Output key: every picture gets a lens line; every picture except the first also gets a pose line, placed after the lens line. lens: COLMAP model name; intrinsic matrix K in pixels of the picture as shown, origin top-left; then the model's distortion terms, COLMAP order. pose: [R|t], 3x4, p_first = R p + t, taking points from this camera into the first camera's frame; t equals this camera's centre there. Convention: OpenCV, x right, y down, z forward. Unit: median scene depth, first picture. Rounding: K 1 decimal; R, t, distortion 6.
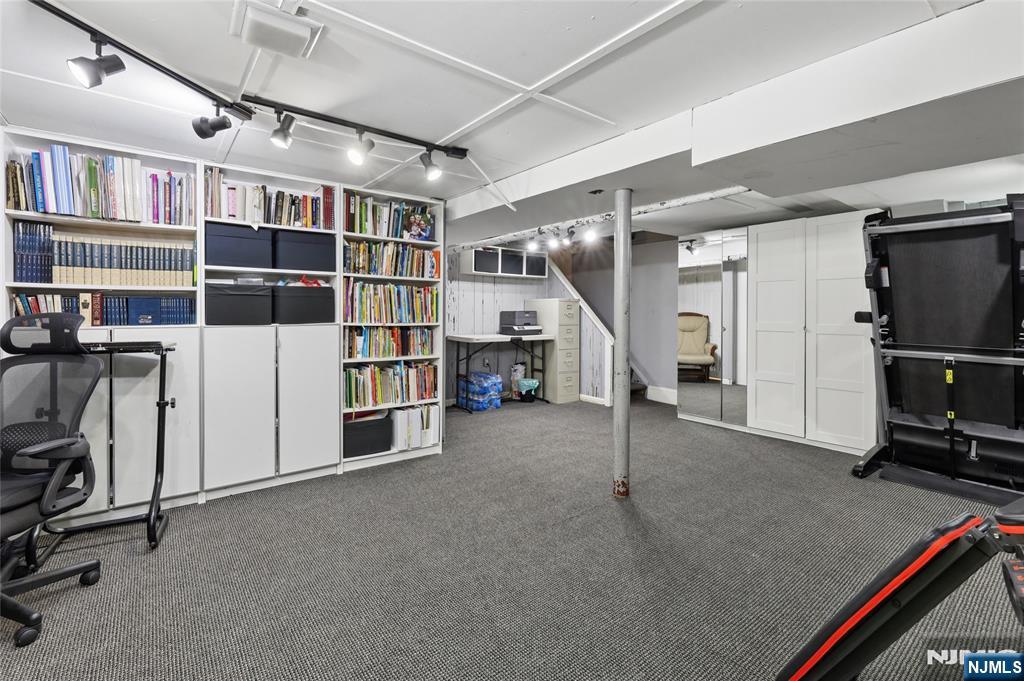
lens RADIAL K [[456.5, 0, 509.9], [0, 456.5, 313.6], [0, 0, 1]] dist [-0.000626, -0.000029]
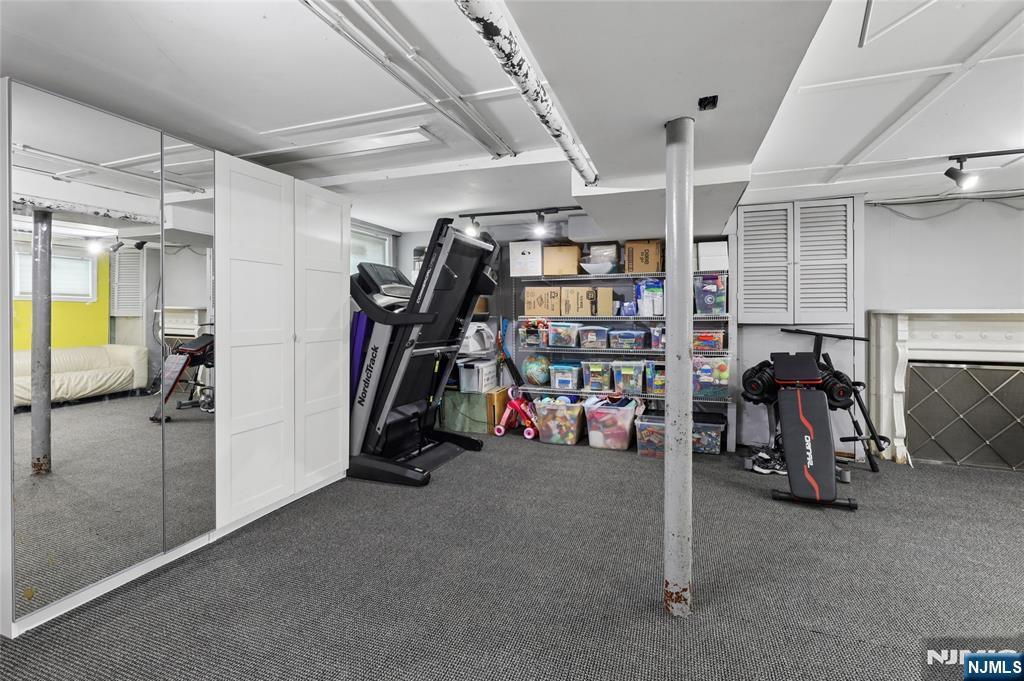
lens RADIAL K [[456.5, 0, 508.3], [0, 456.5, 317.1], [0, 0, 1]] dist [-0.000626, -0.000029]
pose [[-0.522820, -0.007205, 0.852413, -0.120142], [0.003839, 0.999934, 0.010807, -0.003869], [-0.852434, 0.008922, -0.522758, 1.086739]]
